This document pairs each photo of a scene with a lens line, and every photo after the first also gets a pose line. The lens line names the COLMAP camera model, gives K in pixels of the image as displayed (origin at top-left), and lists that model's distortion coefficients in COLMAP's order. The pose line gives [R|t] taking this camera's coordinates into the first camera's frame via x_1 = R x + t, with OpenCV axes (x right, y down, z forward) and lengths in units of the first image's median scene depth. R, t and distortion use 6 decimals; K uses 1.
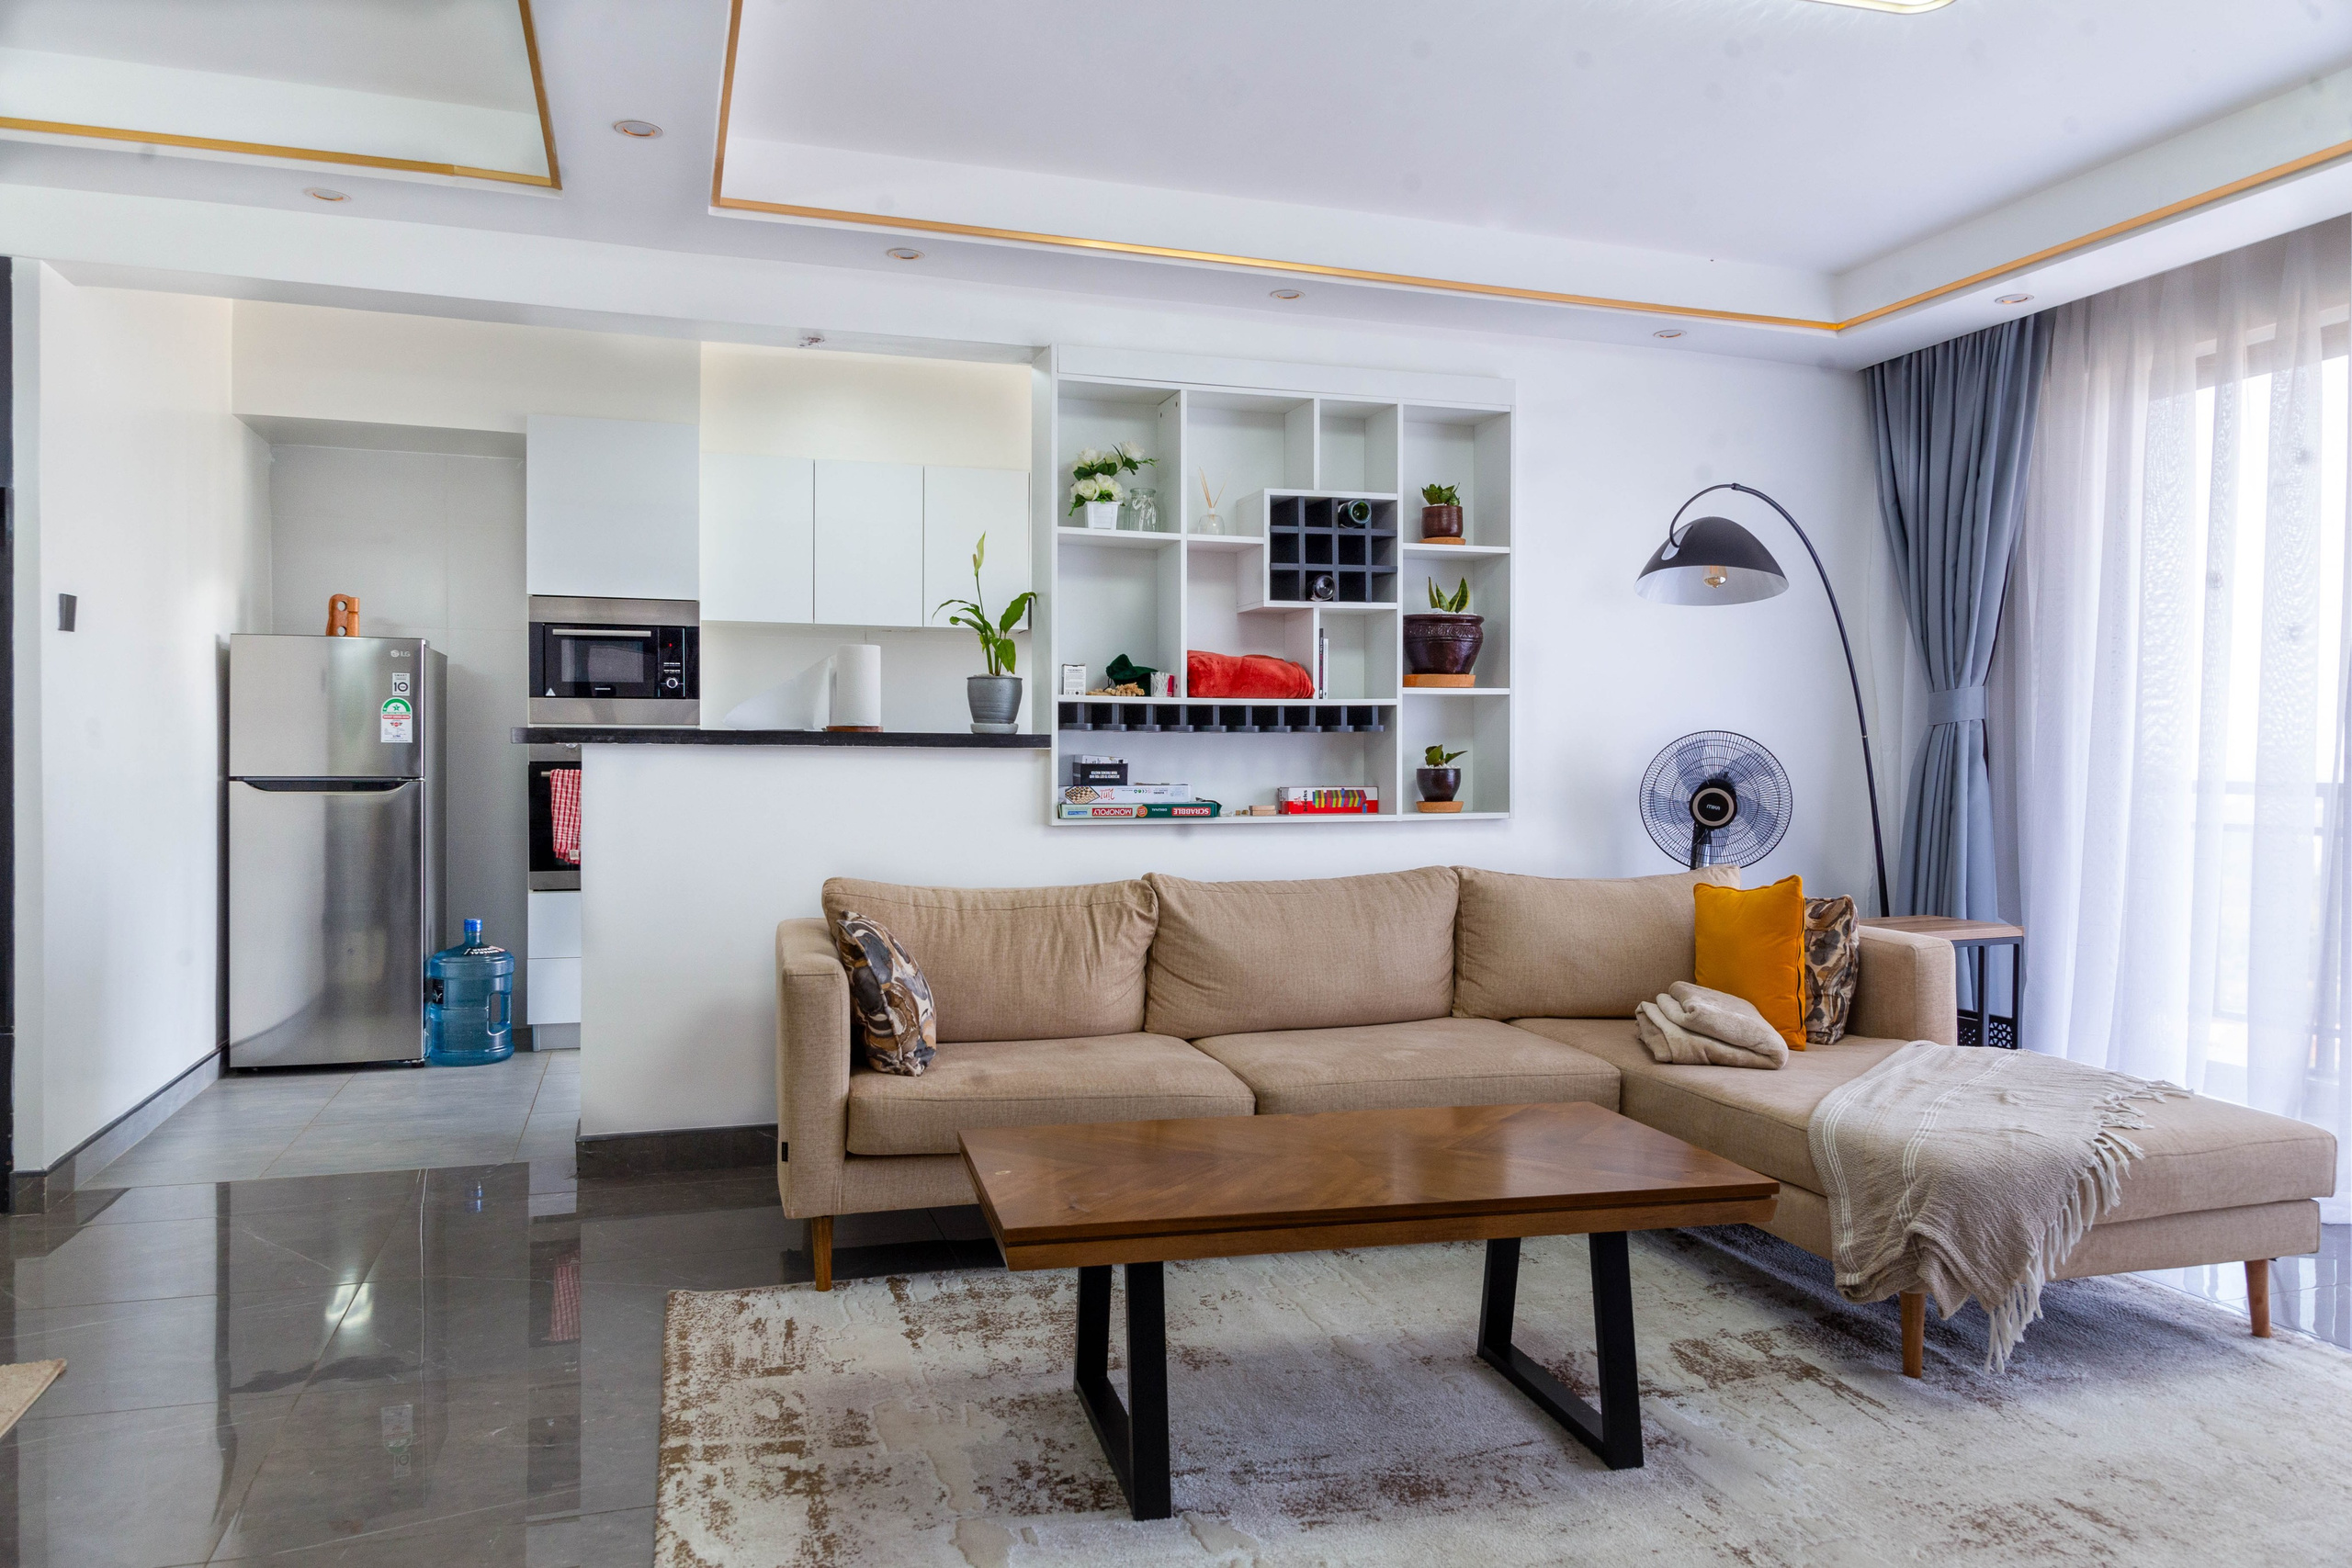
lens RADIAL K [[1603.1, 0, 1171.6], [0, 1603.1, 781.7], [0, 0, 1]] dist [0.007881, -0.017053]
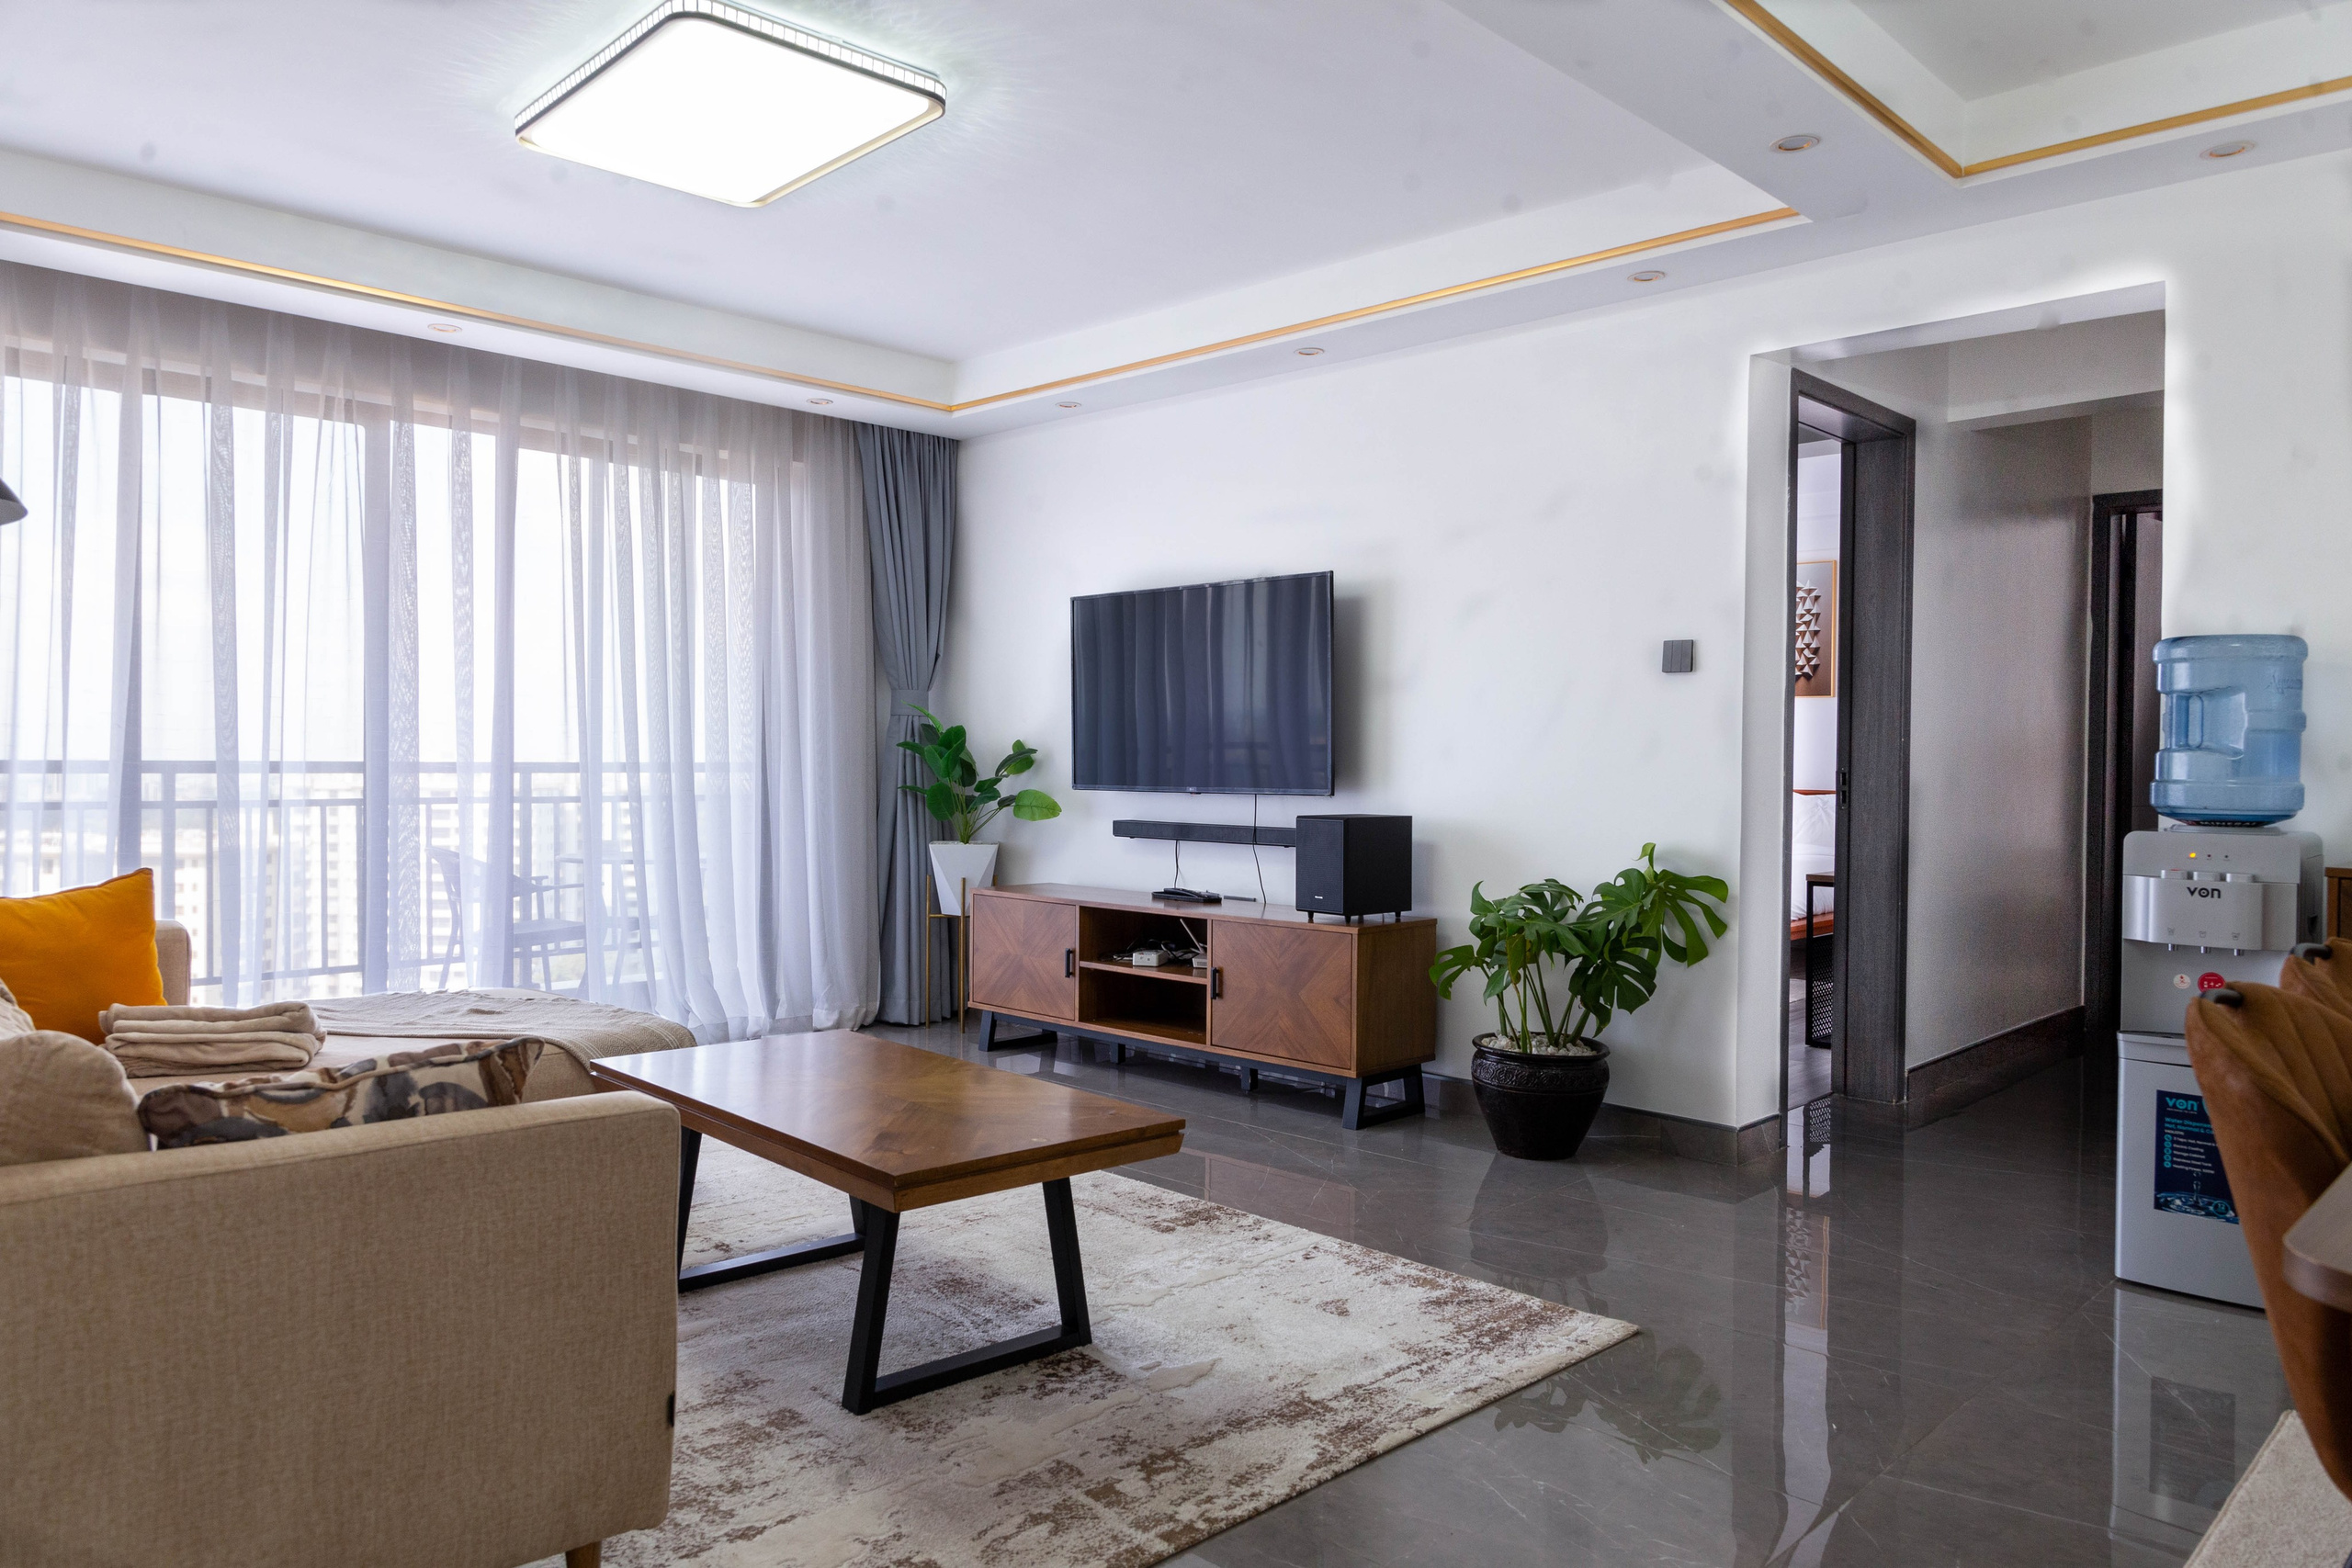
lens RADIAL K [[1603.1, 0, 1158.4], [0, 1603.1, 778.5], [0, 0, 1]] dist [0.007881, -0.017053]
pose [[-0.456178, -0.027791, 0.889455, -0.598916], [0.005520, 0.999405, 0.034057, -0.019319], [-0.889872, 0.020446, -0.455753, 0.774469]]
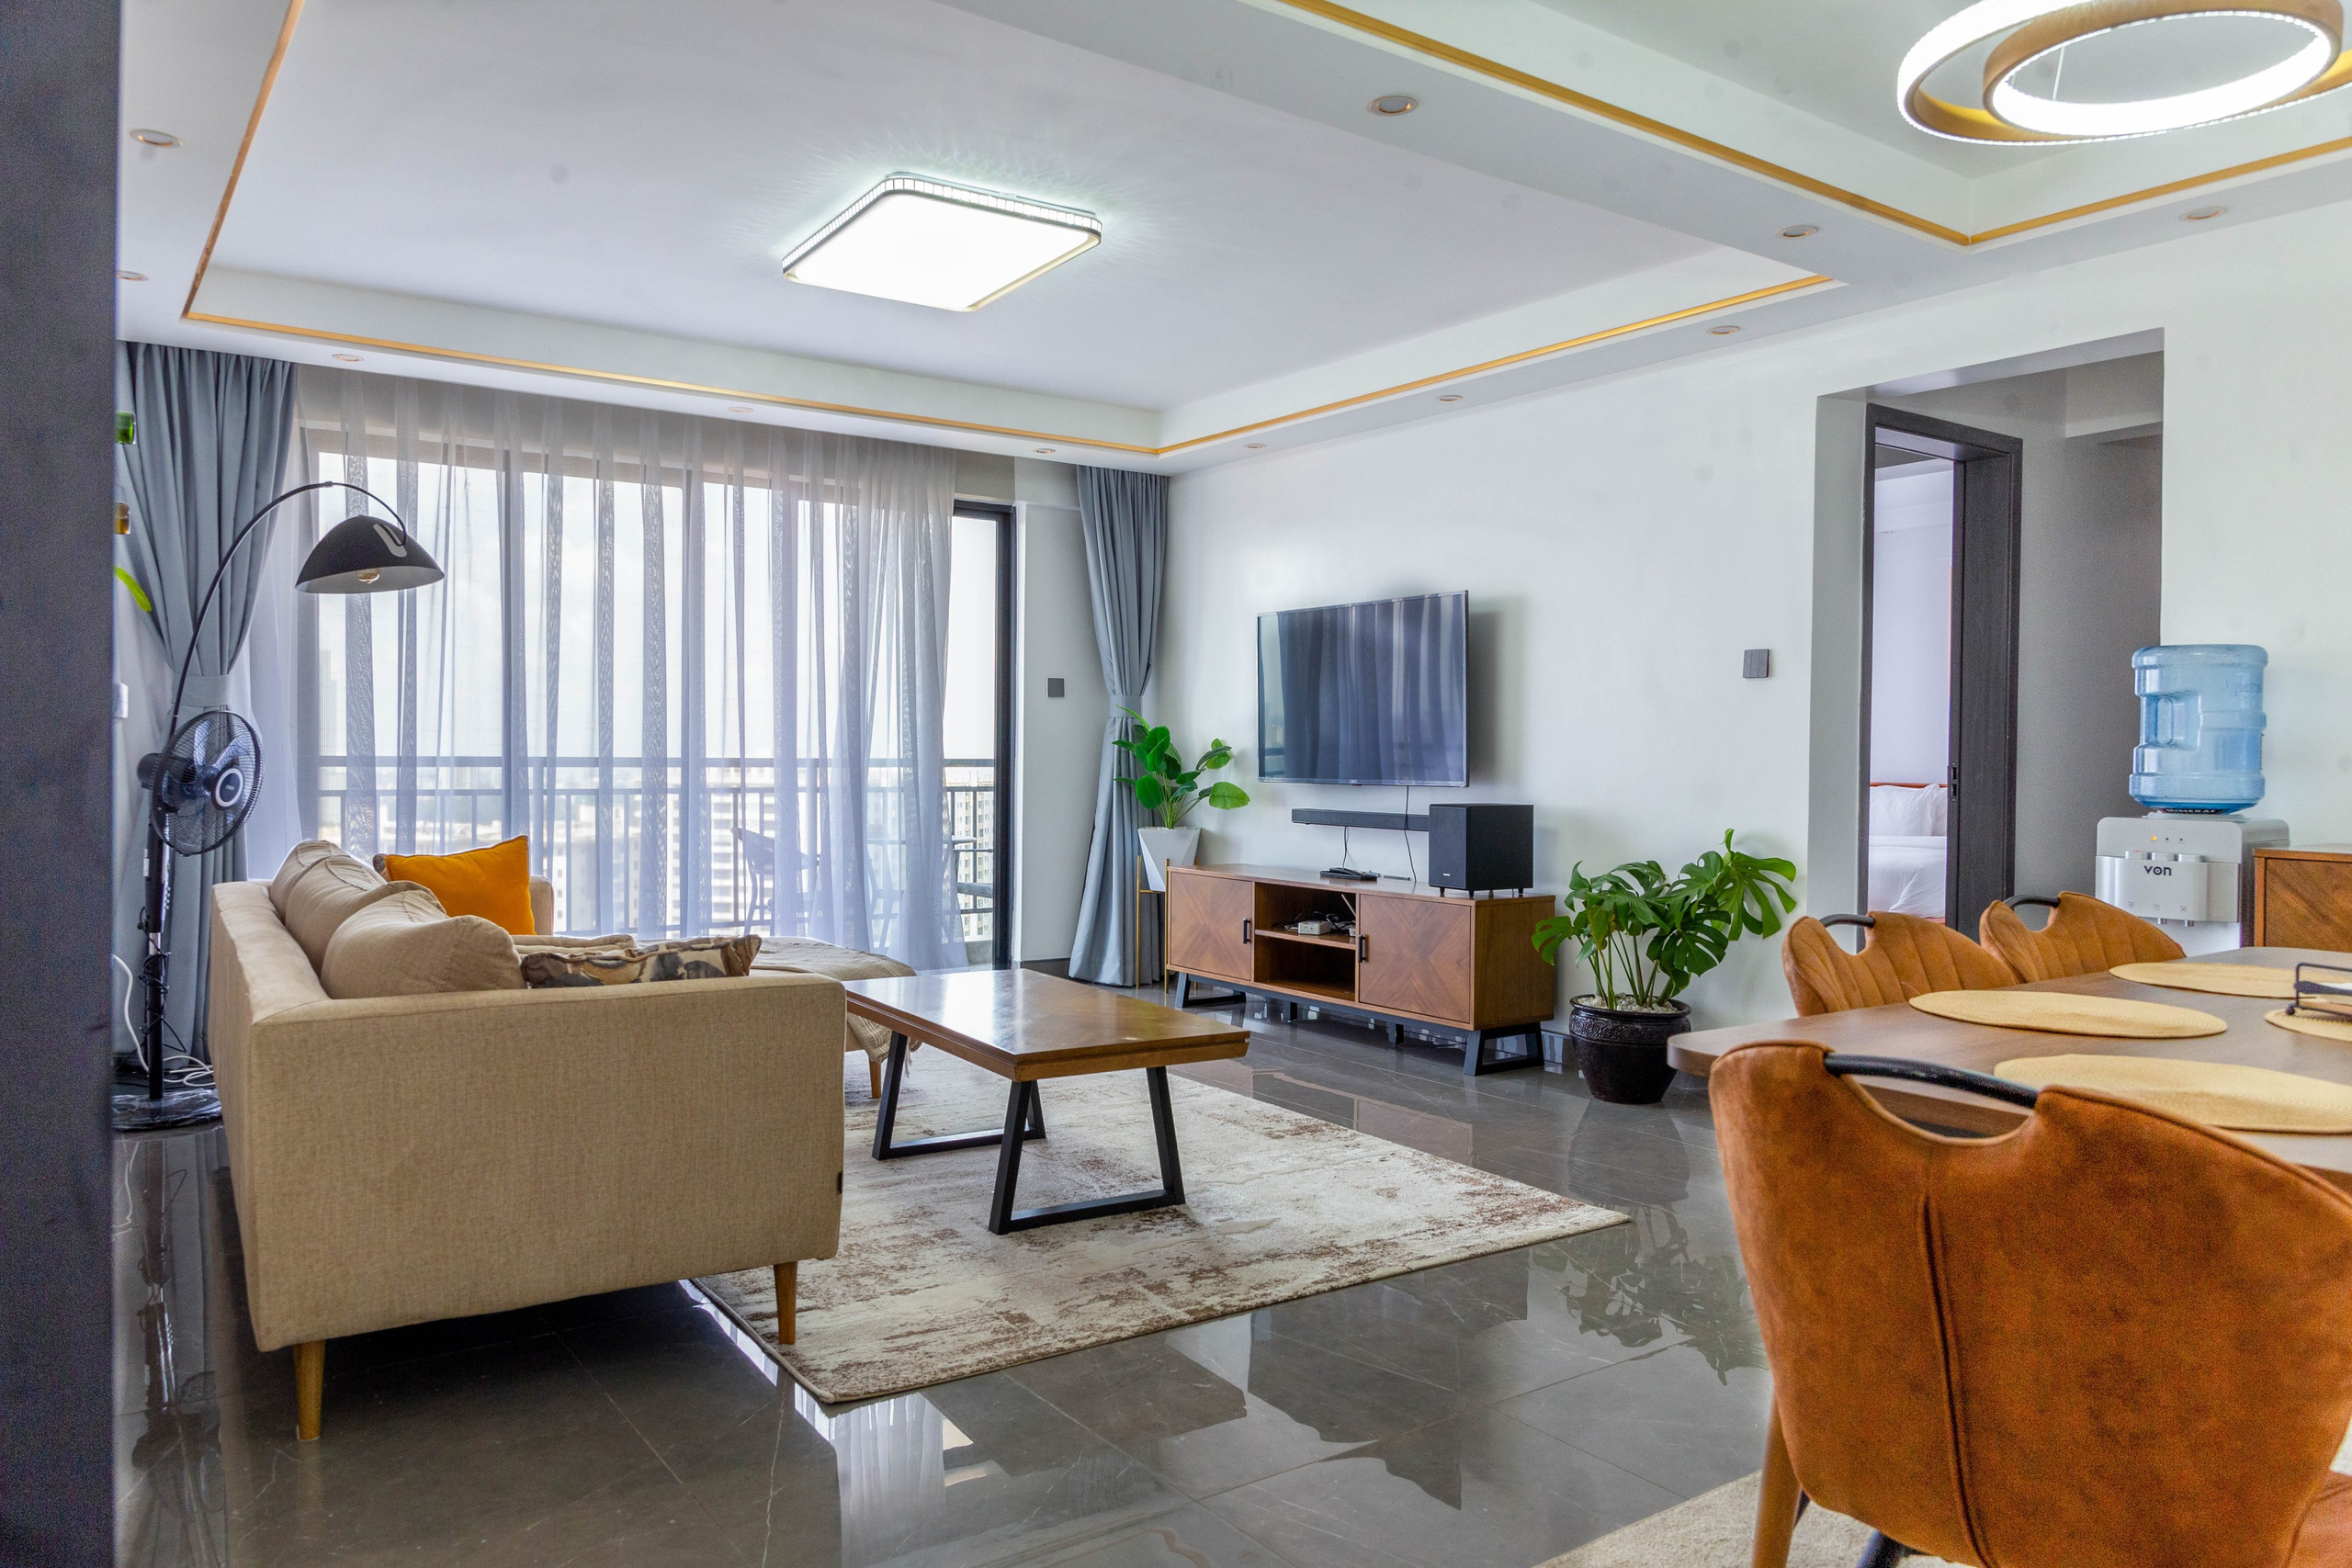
lens RADIAL K [[1603.1, 0, 1151.6], [0, 1603.1, 779.5], [0, 0, 1]] dist [0.007881, -0.017053]
pose [[-0.282042, -0.030458, 0.958918, -0.814055], [0.009540, 0.999357, 0.034549, -0.021276], [-0.959355, 0.018892, -0.281570, 0.757388]]
